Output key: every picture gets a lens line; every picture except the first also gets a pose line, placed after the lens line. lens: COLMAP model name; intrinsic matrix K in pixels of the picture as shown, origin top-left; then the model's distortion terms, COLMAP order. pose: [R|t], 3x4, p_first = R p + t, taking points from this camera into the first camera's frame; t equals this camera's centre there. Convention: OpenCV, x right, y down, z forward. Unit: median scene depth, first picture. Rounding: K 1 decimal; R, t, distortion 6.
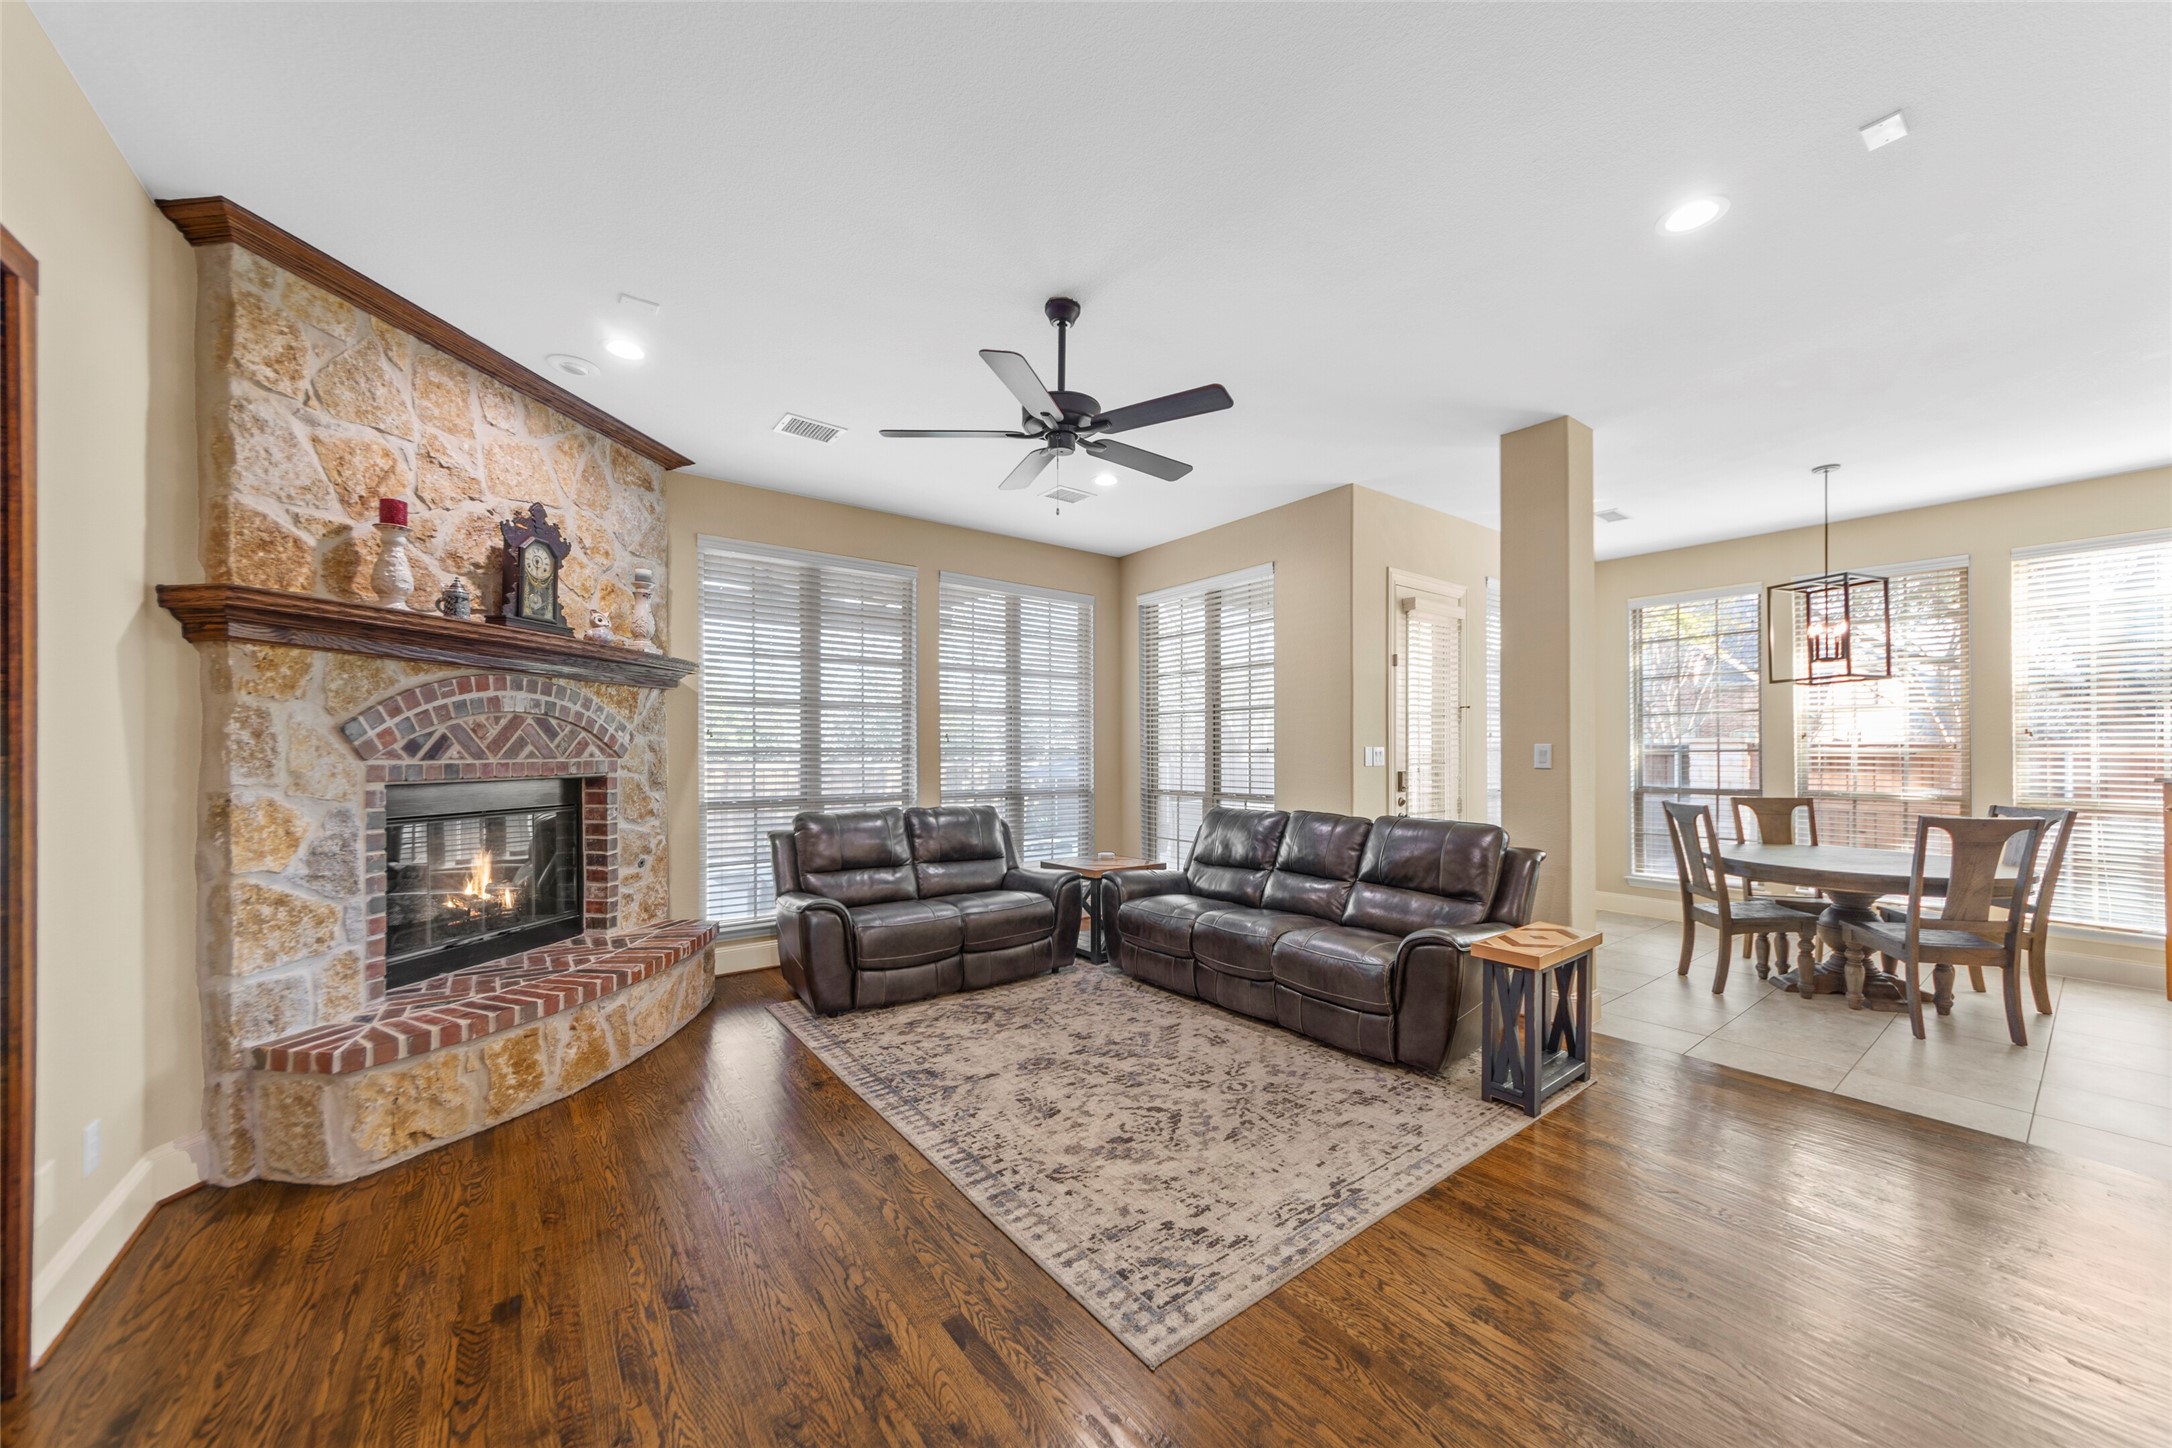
lens RADIAL K [[779.1, 0, 1089.3], [0, 779.1, 747.9], [0, 0, 1]] dist [-0.002411, -0.000375]
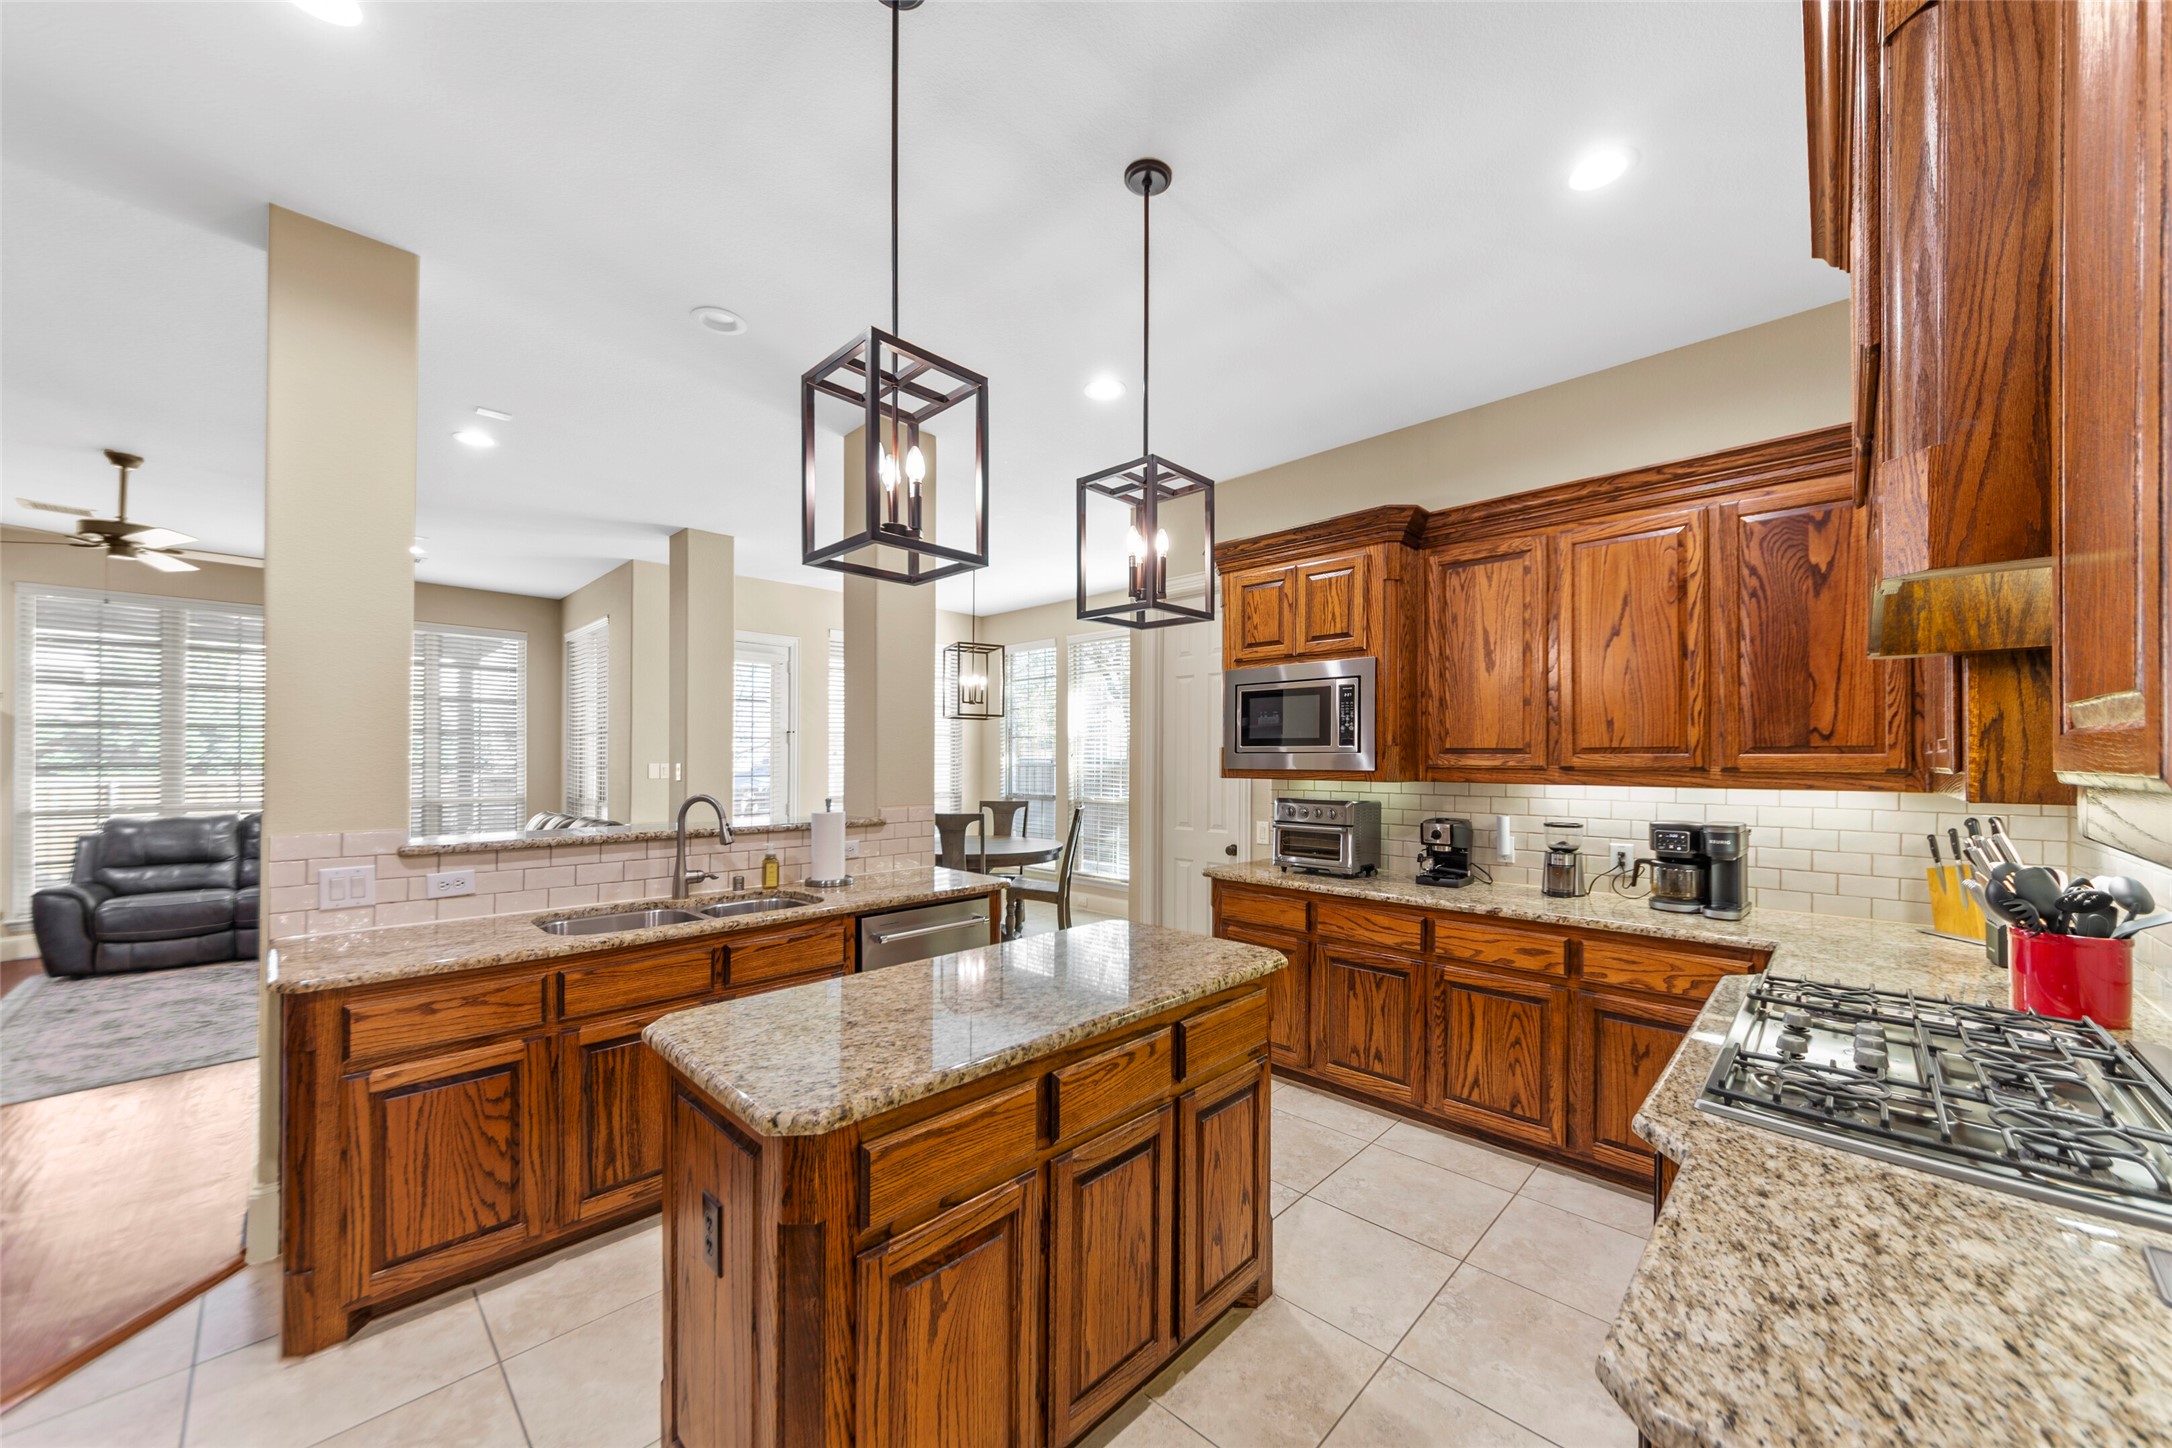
lens RADIAL K [[783.2, 0, 1095.8], [0, 783.2, 757.1], [0, 0, 1]] dist [0.001428, 0.000021]
pose [[0.987470, 0.003371, 0.157768, 1.324028], [-0.003759, 0.999991, 0.002158, -0.026988], [-0.157760, -0.002724, 0.987474, -0.608725]]
